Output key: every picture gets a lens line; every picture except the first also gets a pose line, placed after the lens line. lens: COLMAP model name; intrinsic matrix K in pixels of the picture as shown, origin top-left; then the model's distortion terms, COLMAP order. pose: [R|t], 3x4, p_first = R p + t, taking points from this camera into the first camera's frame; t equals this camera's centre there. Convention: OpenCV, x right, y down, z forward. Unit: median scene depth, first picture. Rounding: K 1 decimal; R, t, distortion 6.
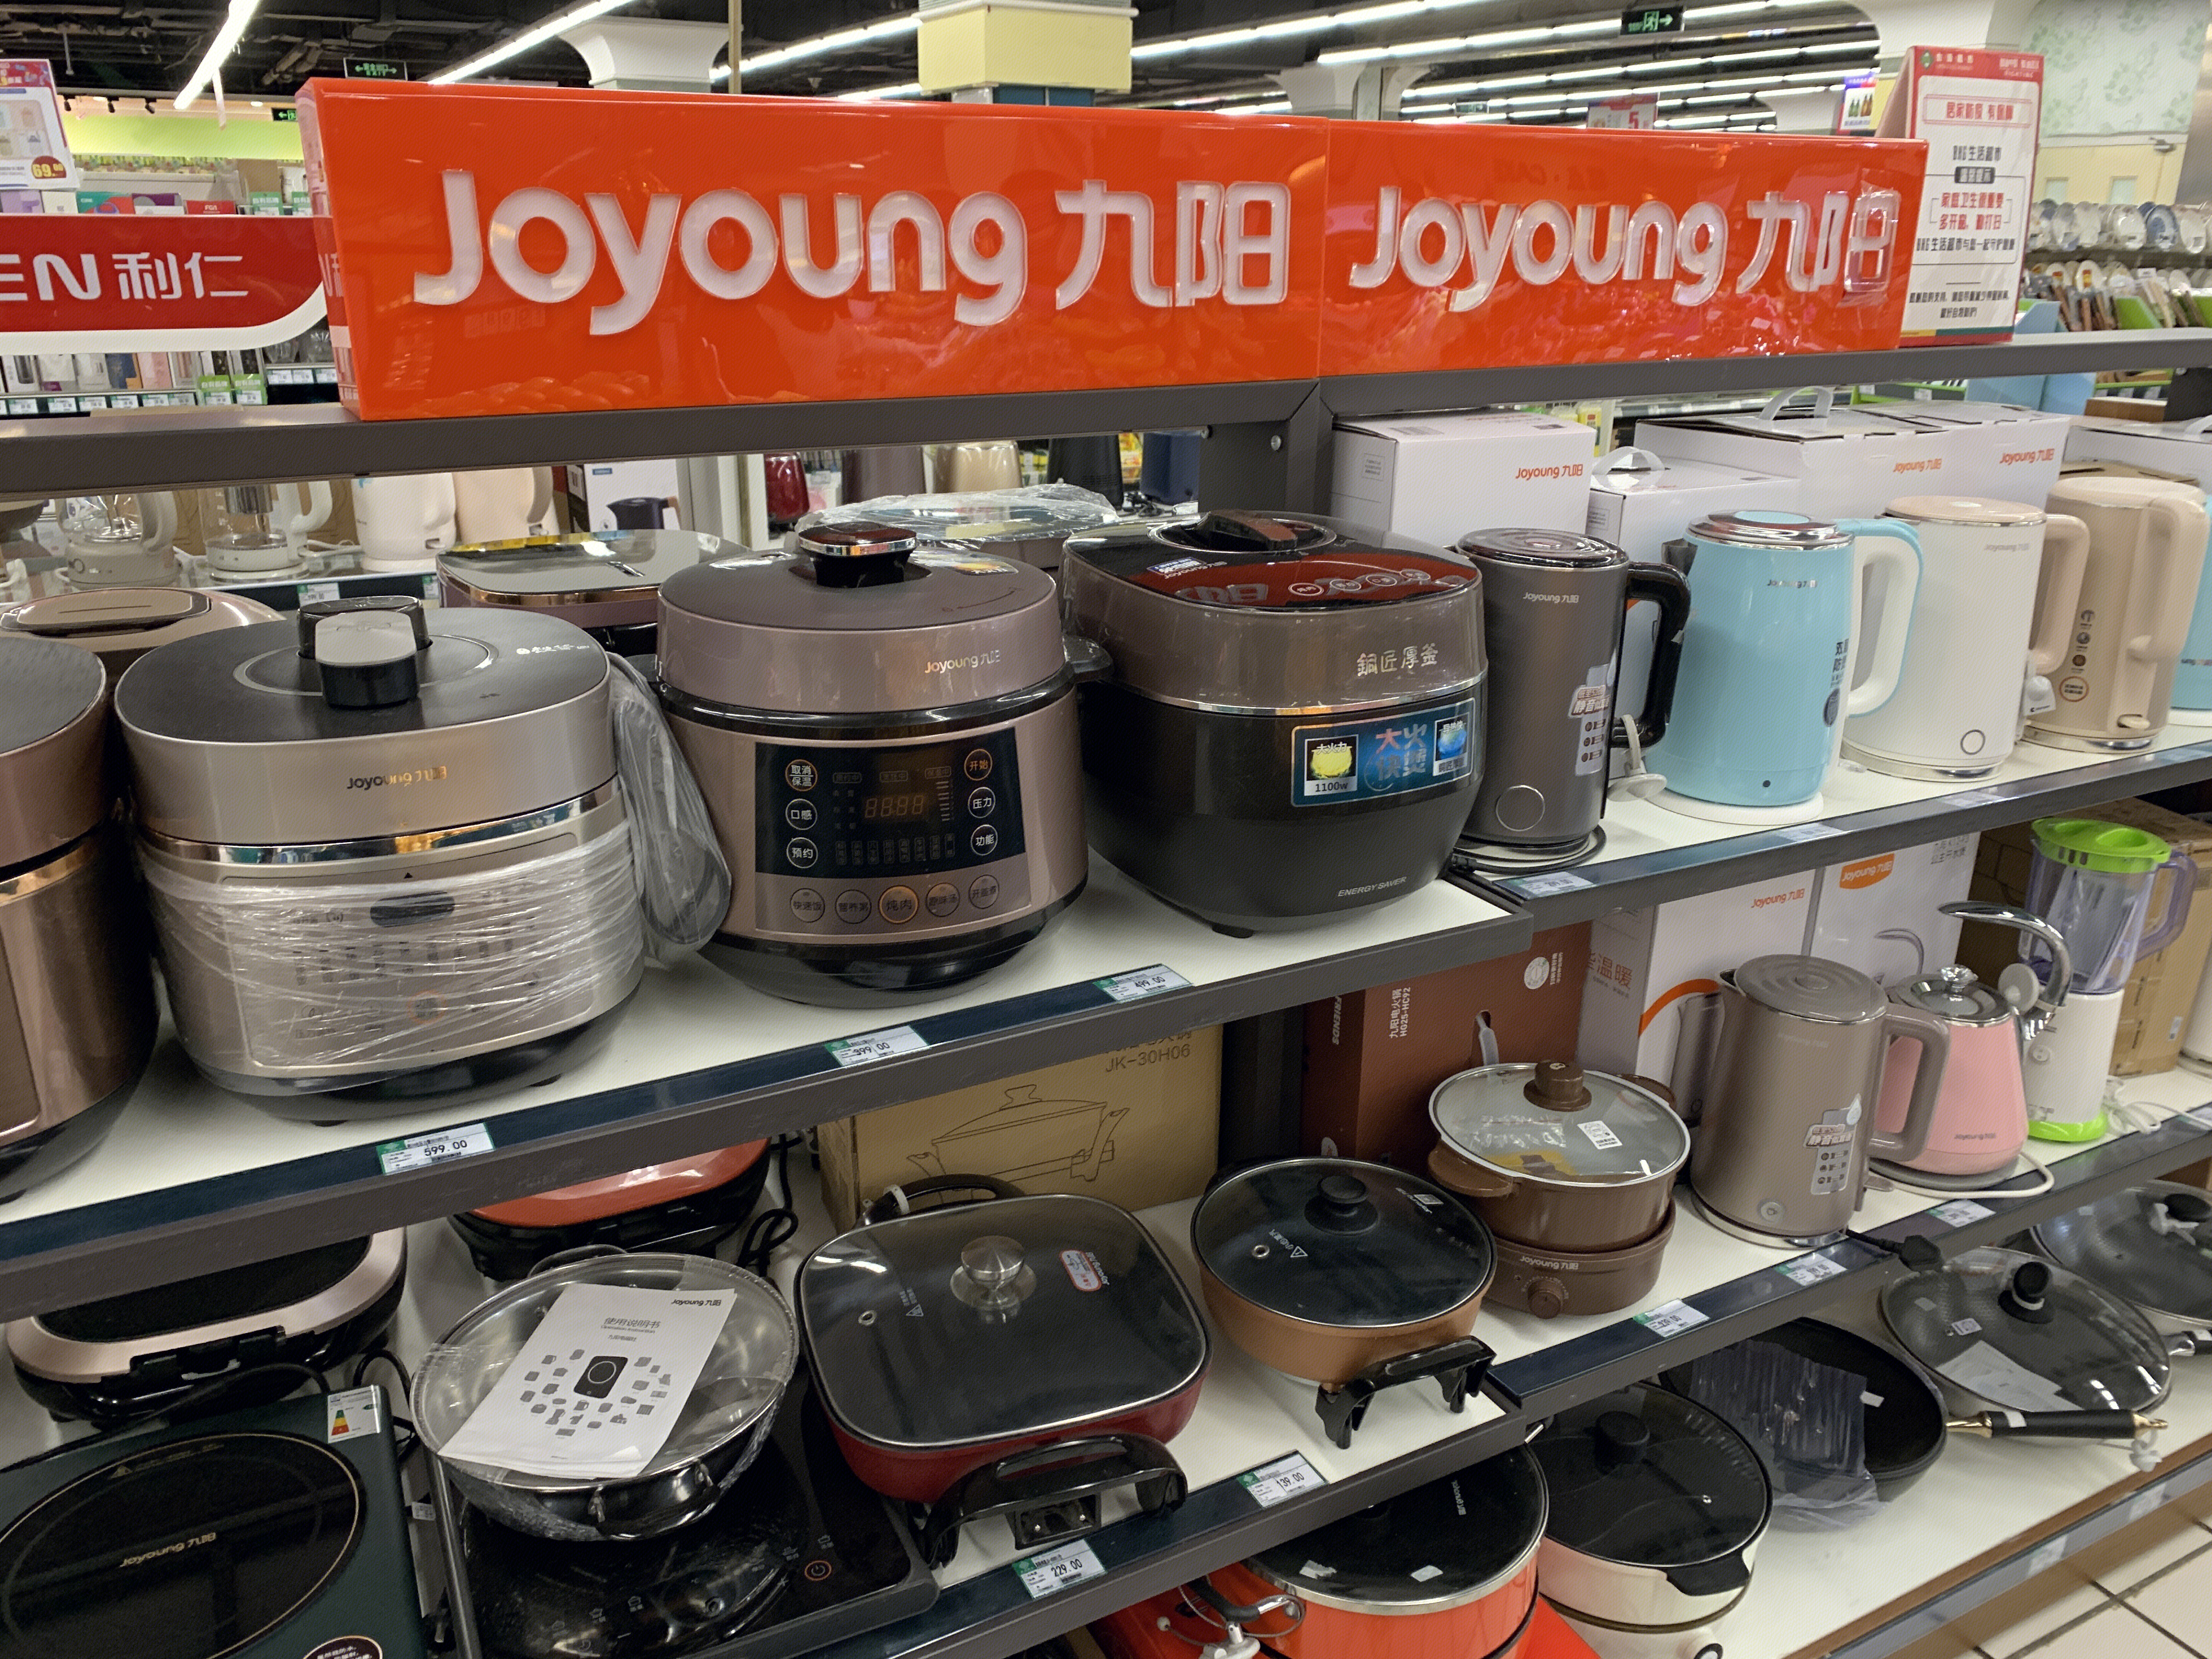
lens RADIAL K [[1696.1, 0, 1101.1], [0, 1696.1, 827.7], [0, 0, 1]] dist [0.030948, -0.007842]
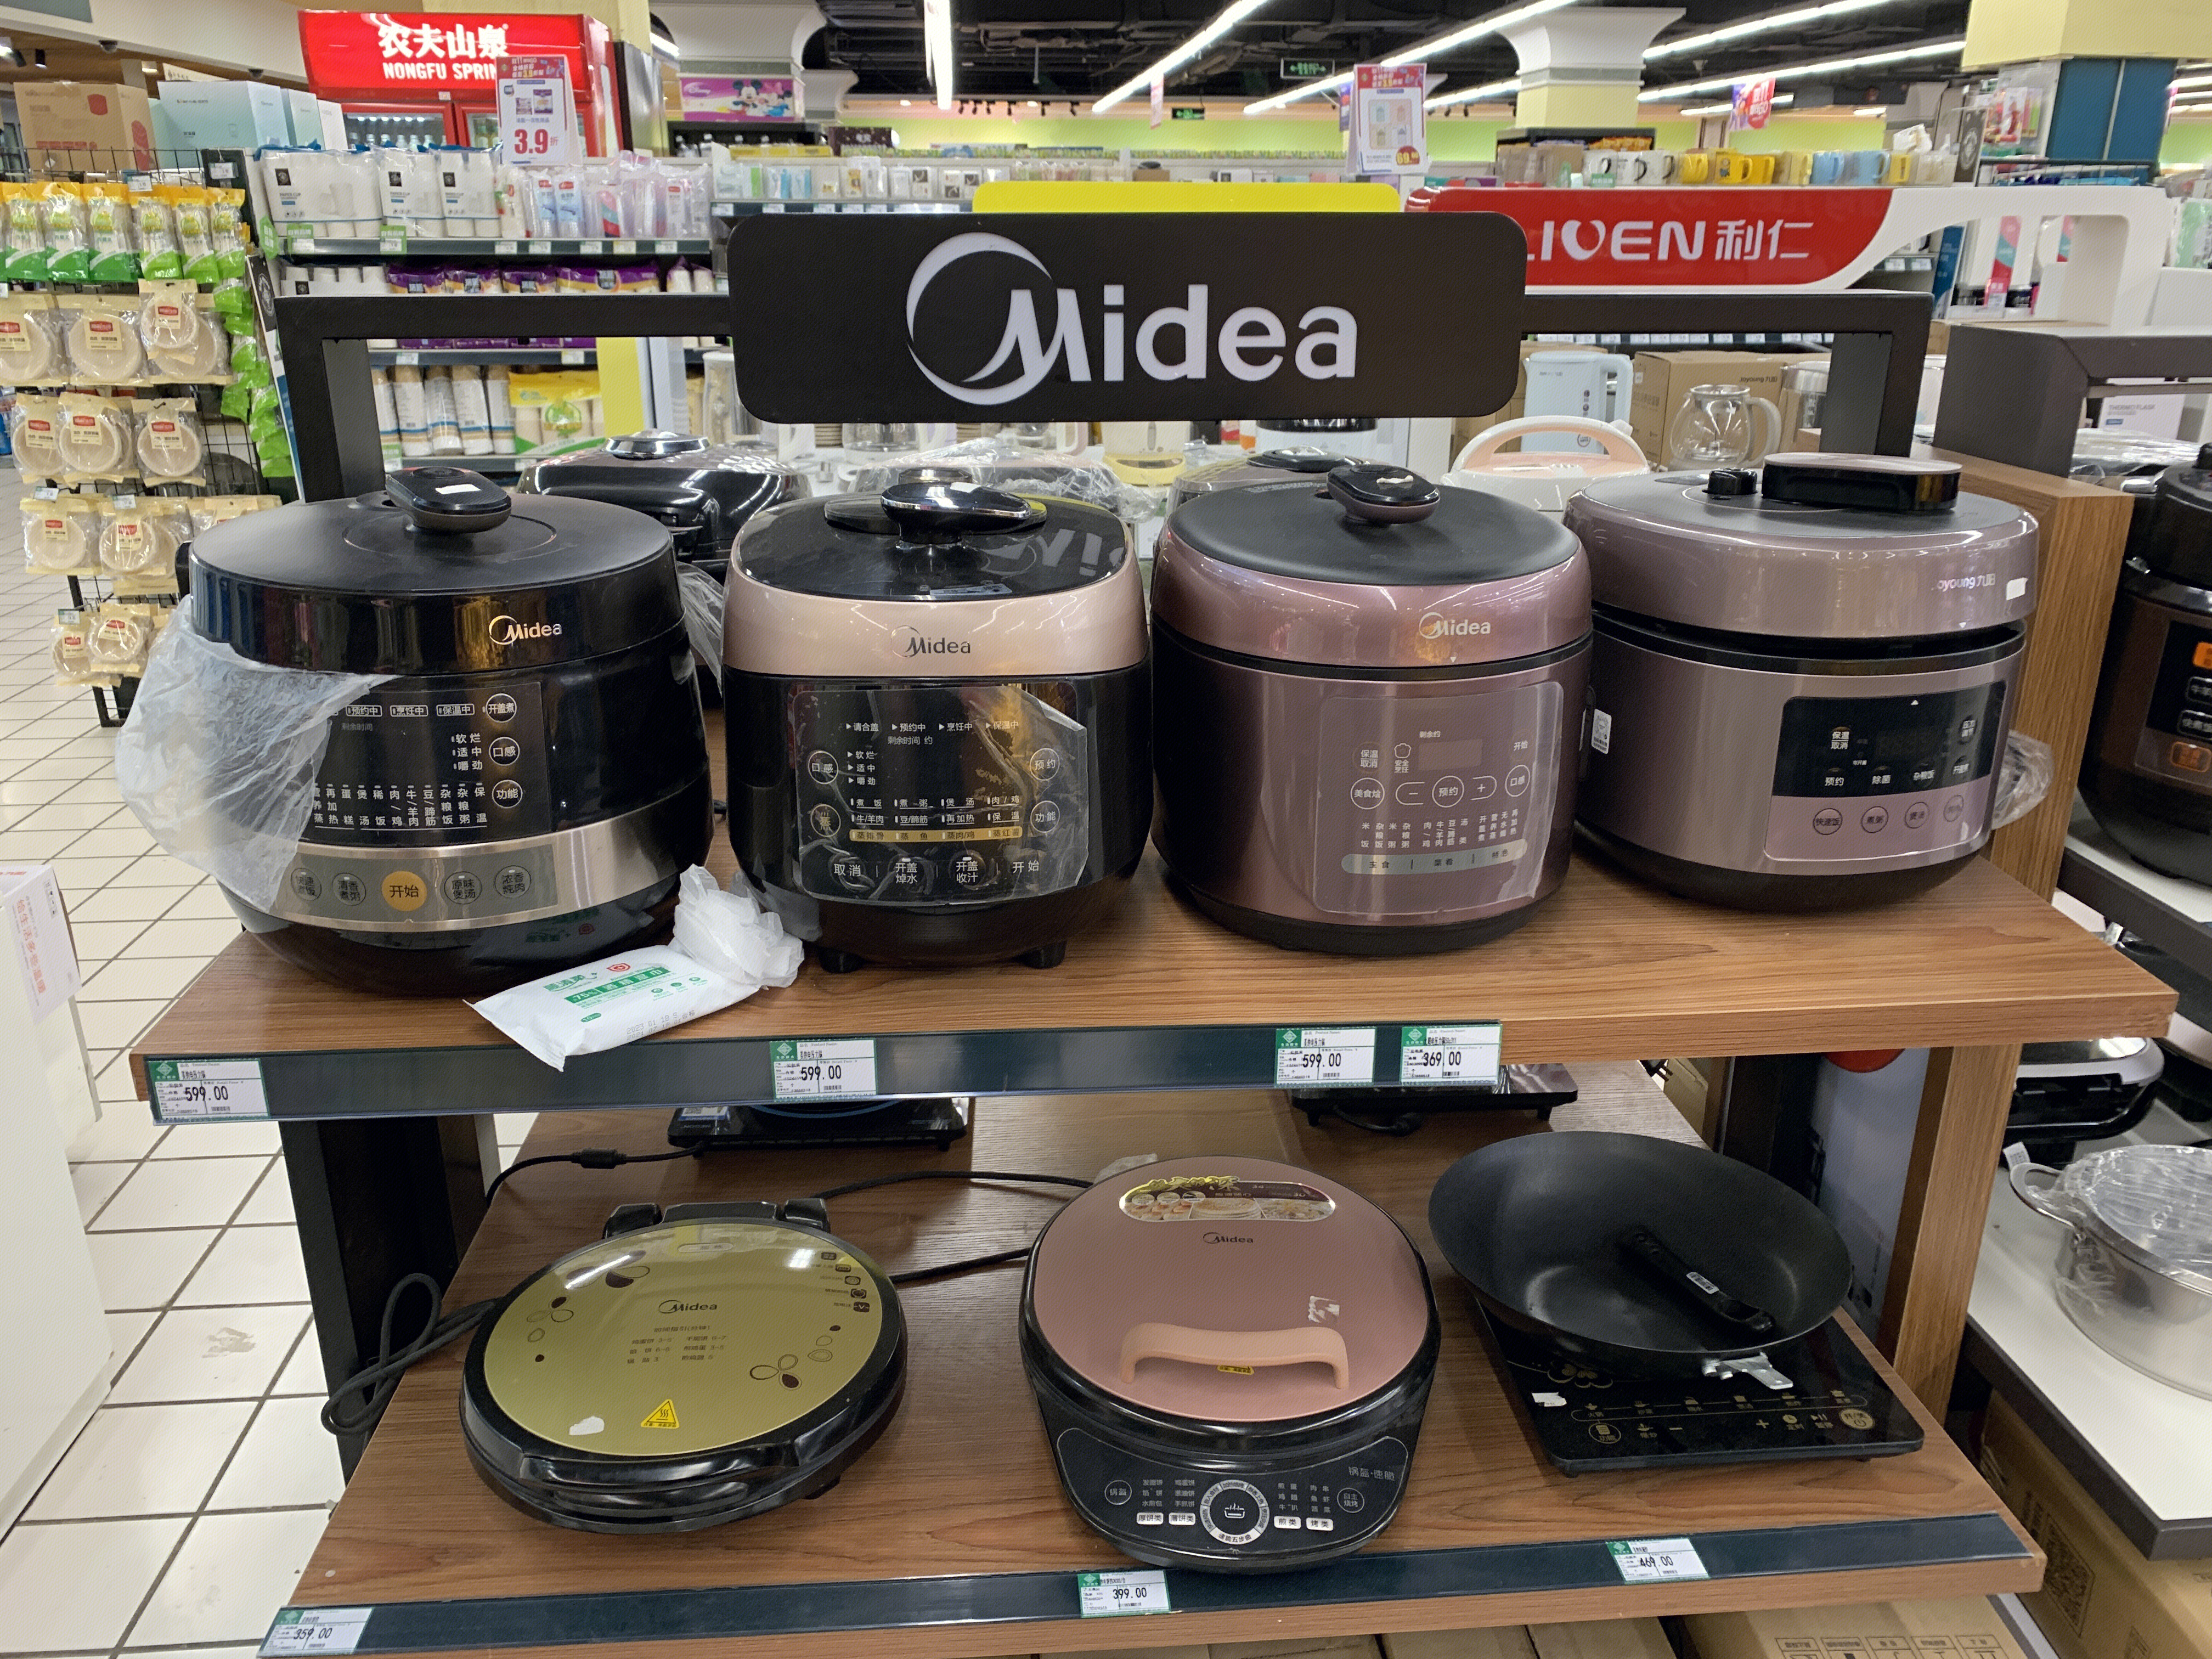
lens RADIAL K [[1696.1, 0, 1107.9], [0, 1696.1, 832.8], [0, 0, 1]] dist [0.030948, -0.007842]
pose [[0.917289, 0.142532, -0.371840, -0.300494], [-0.139838, 0.989578, 0.034357, 0.064476], [0.372861, 0.020482, 0.927661, -0.152620]]
